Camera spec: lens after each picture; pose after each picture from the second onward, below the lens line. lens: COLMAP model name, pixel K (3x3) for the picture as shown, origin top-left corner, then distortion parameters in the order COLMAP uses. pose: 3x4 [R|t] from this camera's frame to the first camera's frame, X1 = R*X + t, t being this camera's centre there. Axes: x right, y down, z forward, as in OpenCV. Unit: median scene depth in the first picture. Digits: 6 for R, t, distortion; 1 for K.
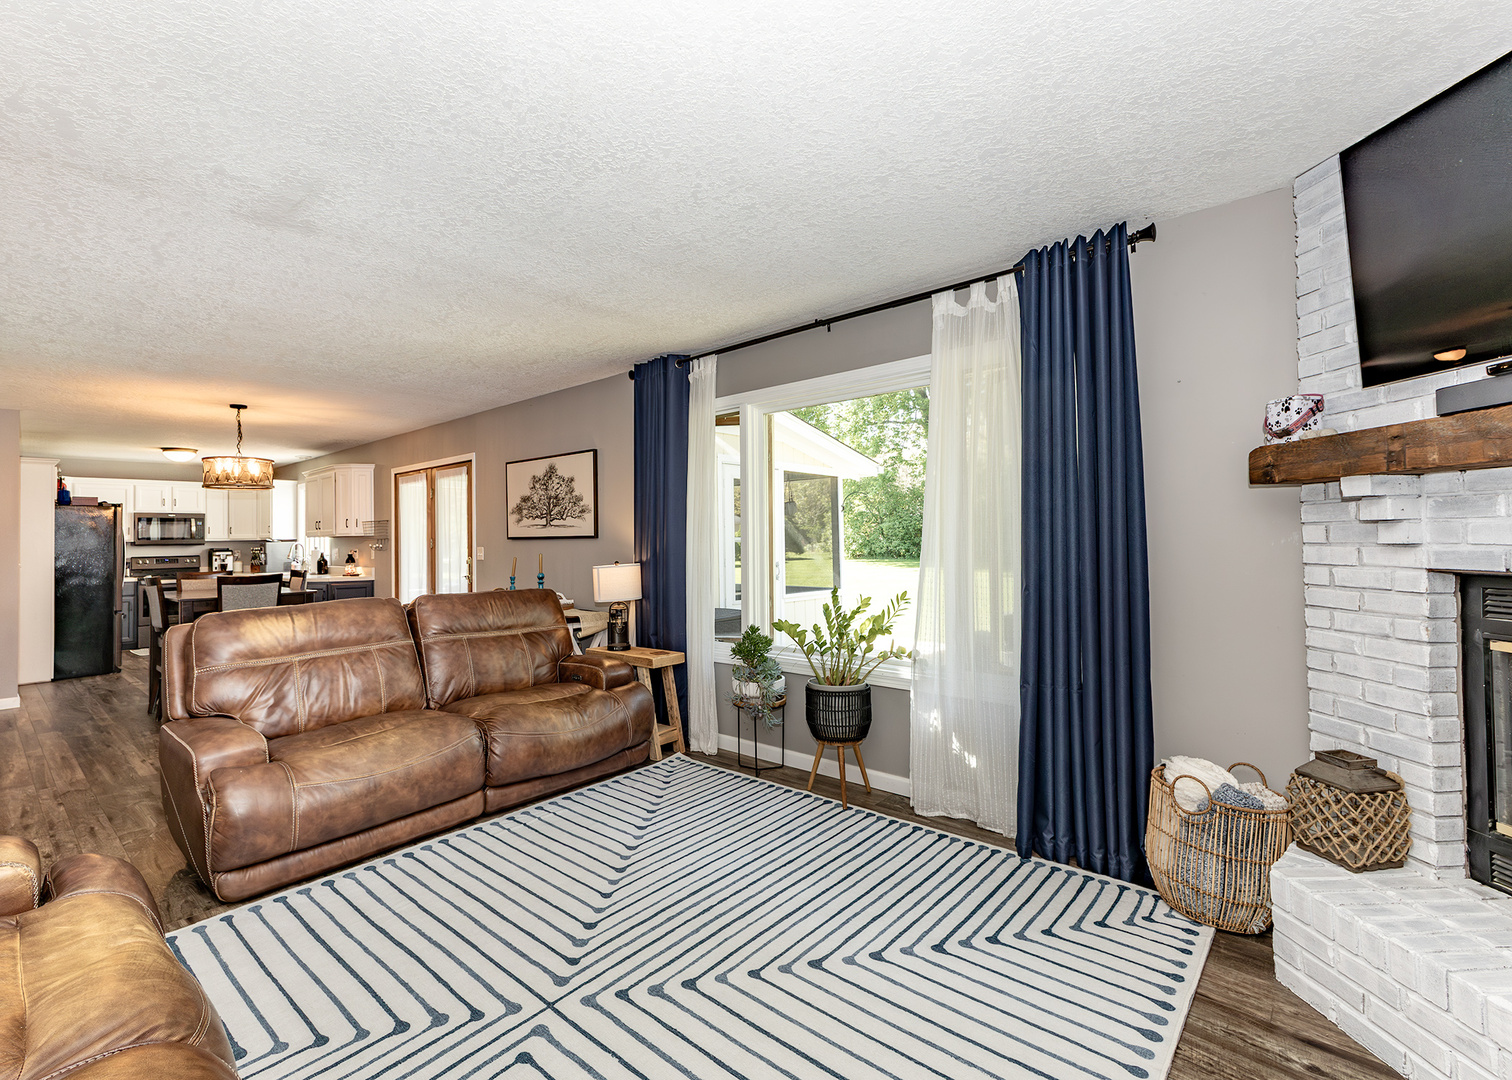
lens RADIAL K [[672.7, 0, 751.8], [0, 672.7, 534.1], [0, 0, 1]] dist [0.002736, 0.000218]
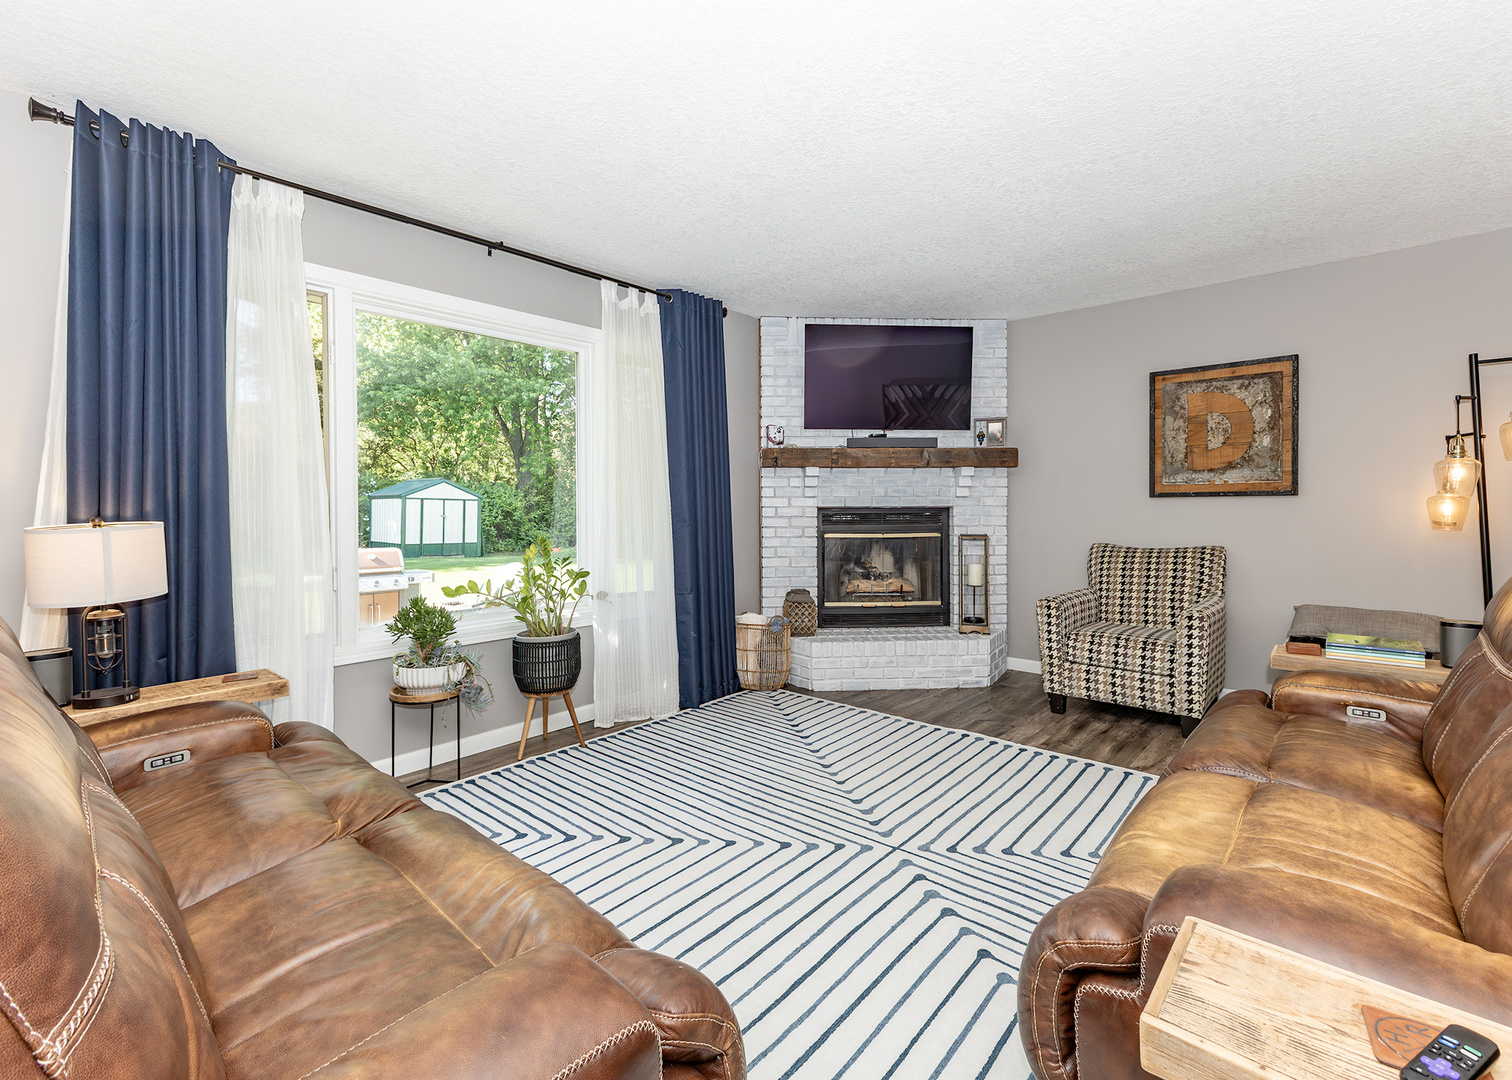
lens RADIAL K [[684.5, 0, 754.3], [0, 684.5, 510.2], [0, 0, 1]] dist [0.013987, -0.000042]
pose [[0.016144, 0.004636, 0.999859, -1.008735], [-0.006821, 0.999966, -0.004527, 0.051674], [-0.999846, -0.006747, 0.016175, 0.796595]]
